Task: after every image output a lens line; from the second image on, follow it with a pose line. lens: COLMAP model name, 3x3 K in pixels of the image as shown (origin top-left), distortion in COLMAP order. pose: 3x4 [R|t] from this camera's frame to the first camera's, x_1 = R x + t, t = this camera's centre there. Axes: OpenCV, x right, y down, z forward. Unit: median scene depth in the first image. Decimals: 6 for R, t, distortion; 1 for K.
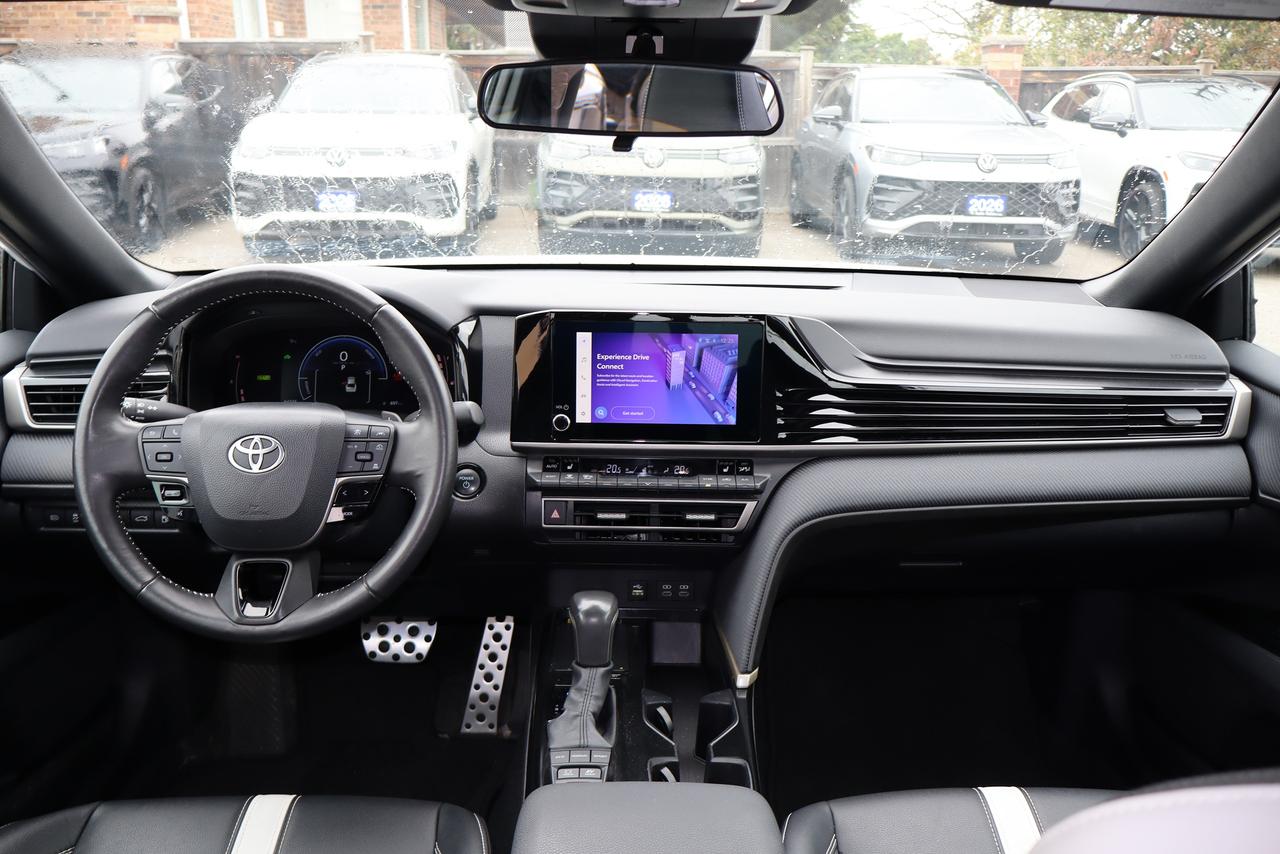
lens RADIAL K [[1074.2, 0, 640.0], [0, 1074.2, 427.0], [0, 0, 1]] dist [-0.002397, 0.001872]
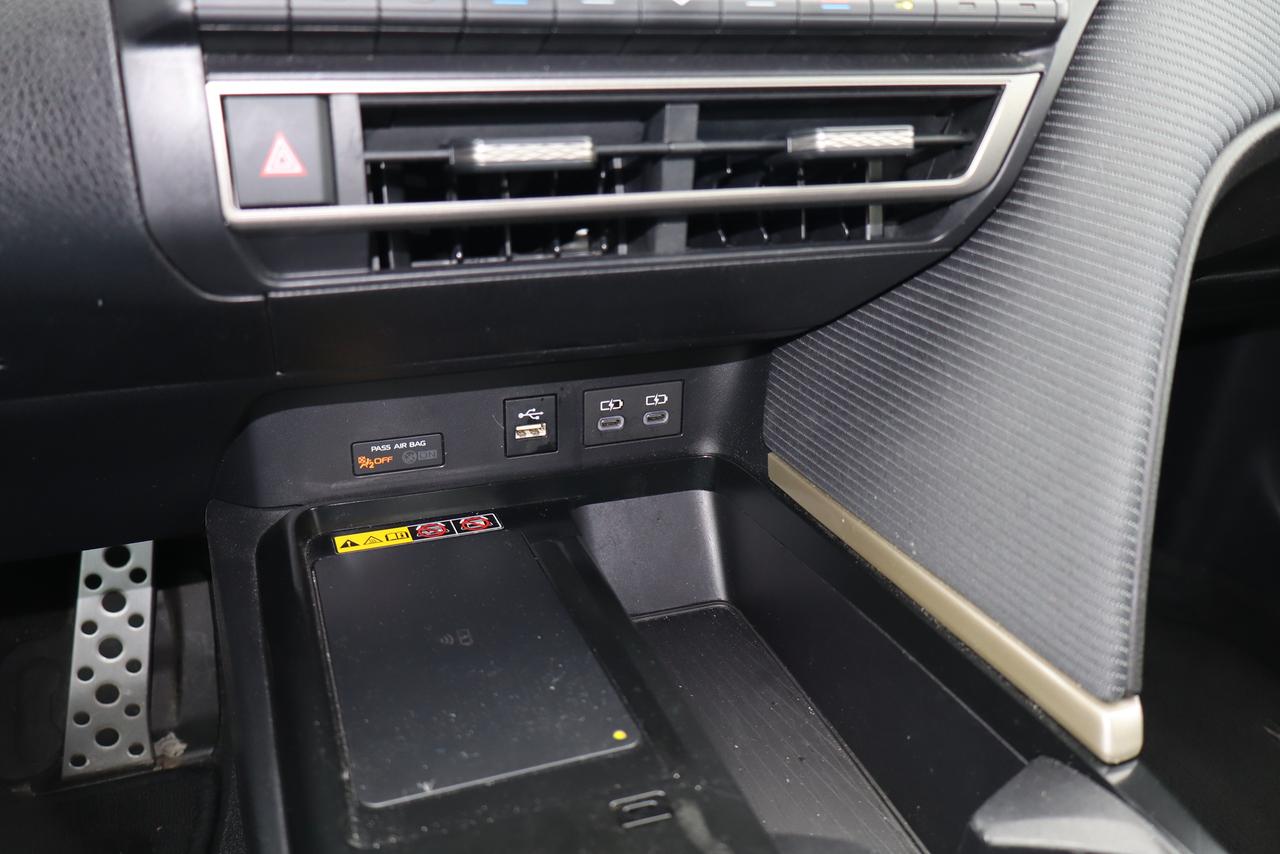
lens RADIAL K [[1074.2, 0, 640.0], [0, 1074.2, 427.0], [0, 0, 1]] dist [-0.002397, 0.001872]
pose [[0.943700, -0.128660, 0.304758, -0.075250], [0.062836, 0.974212, 0.216708, 0.082220], [-0.324780, -0.185357, 0.927448, 0.684536]]
